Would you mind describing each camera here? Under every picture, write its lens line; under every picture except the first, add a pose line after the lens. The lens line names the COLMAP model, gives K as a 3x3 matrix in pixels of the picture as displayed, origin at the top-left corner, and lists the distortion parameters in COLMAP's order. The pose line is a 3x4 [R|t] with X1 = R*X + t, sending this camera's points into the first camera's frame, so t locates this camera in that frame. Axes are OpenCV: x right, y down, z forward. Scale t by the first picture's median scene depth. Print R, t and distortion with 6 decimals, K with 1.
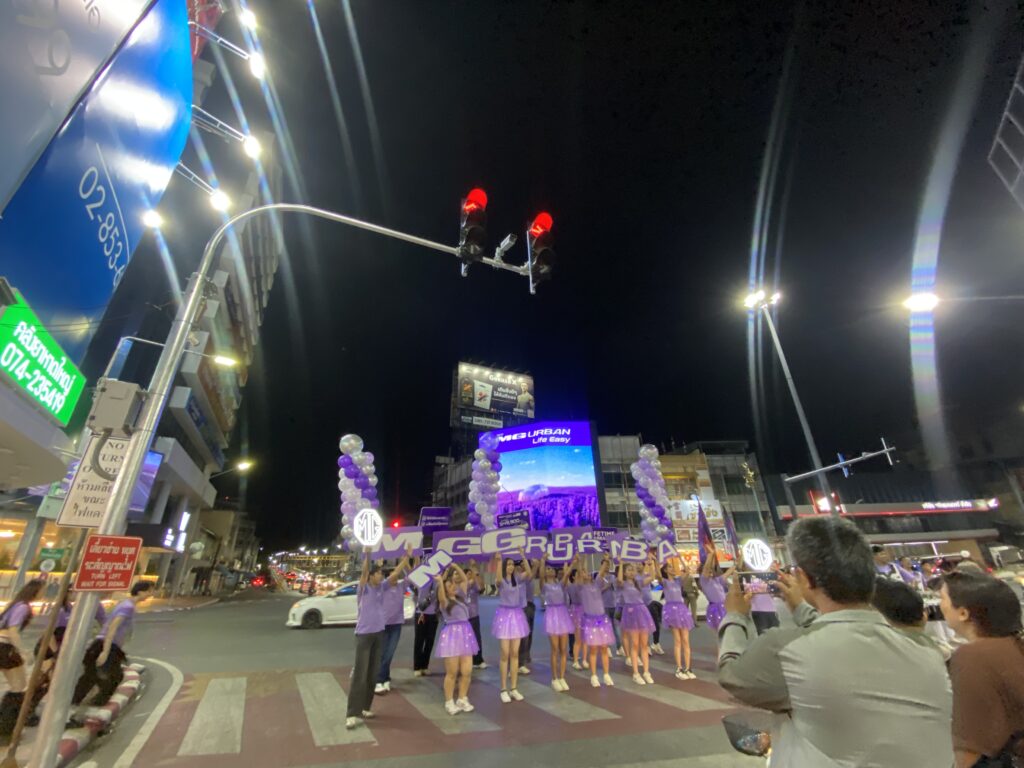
lens RADIAL K [[410.6, 0, 508.1], [0, 410.6, 382.1], [0, 0, 1]] dist [0.036480, -0.031574]
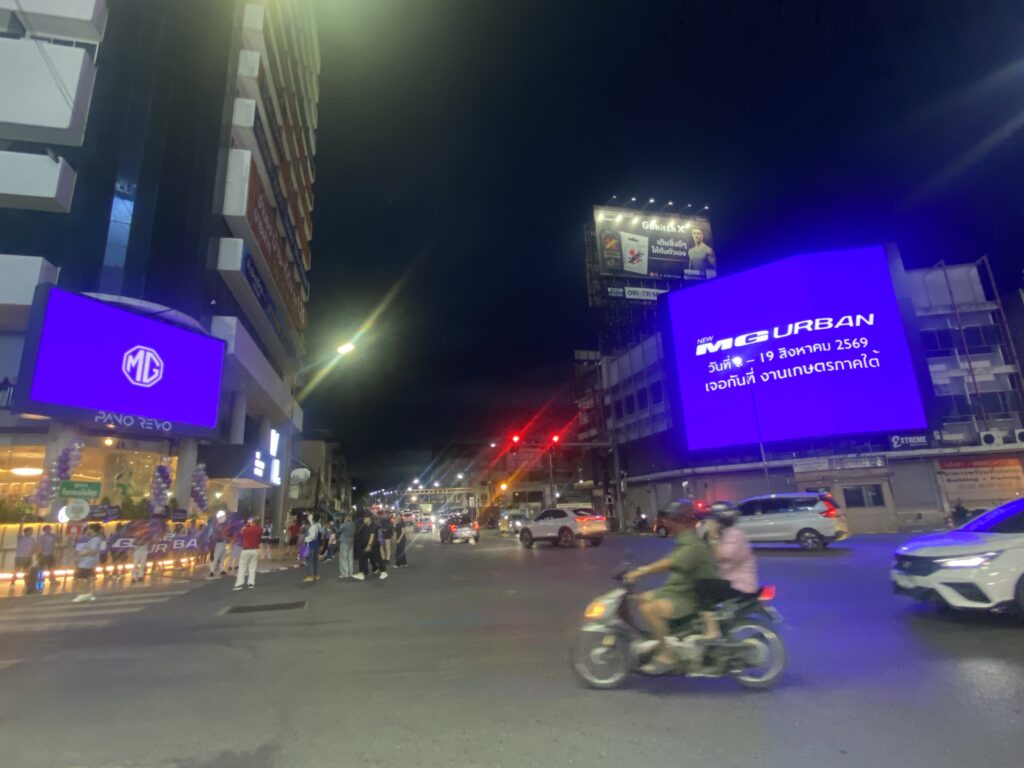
lens RADIAL K [[518.6, 0, 509.3], [0, 518.6, 383.4], [0, 0, 1]] dist [0.037987, -0.039728]
pose [[0.977242, -0.073928, -0.198829, -0.211660], [0.110849, 0.977121, 0.181511, 0.119771], [0.180862, -0.199420, 0.963079, 0.247959]]
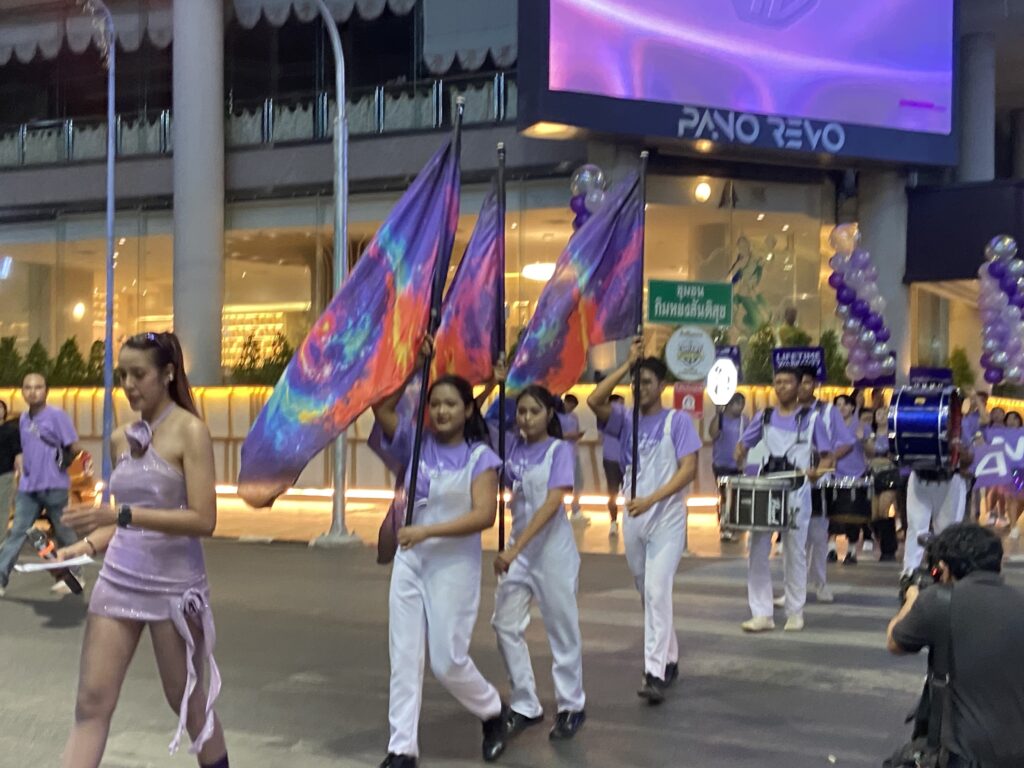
lens RADIAL K [[1421.9, 0, 470.7], [0, 1421.9, 382.0], [0, 0, 1]] dist [0.085429, -0.029061]
pose [[0.571024, 0.001792, -0.820931, -0.318898], [0.327298, 0.916587, 0.229663, 0.140982], [0.752866, -0.399832, 0.522806, 0.282679]]
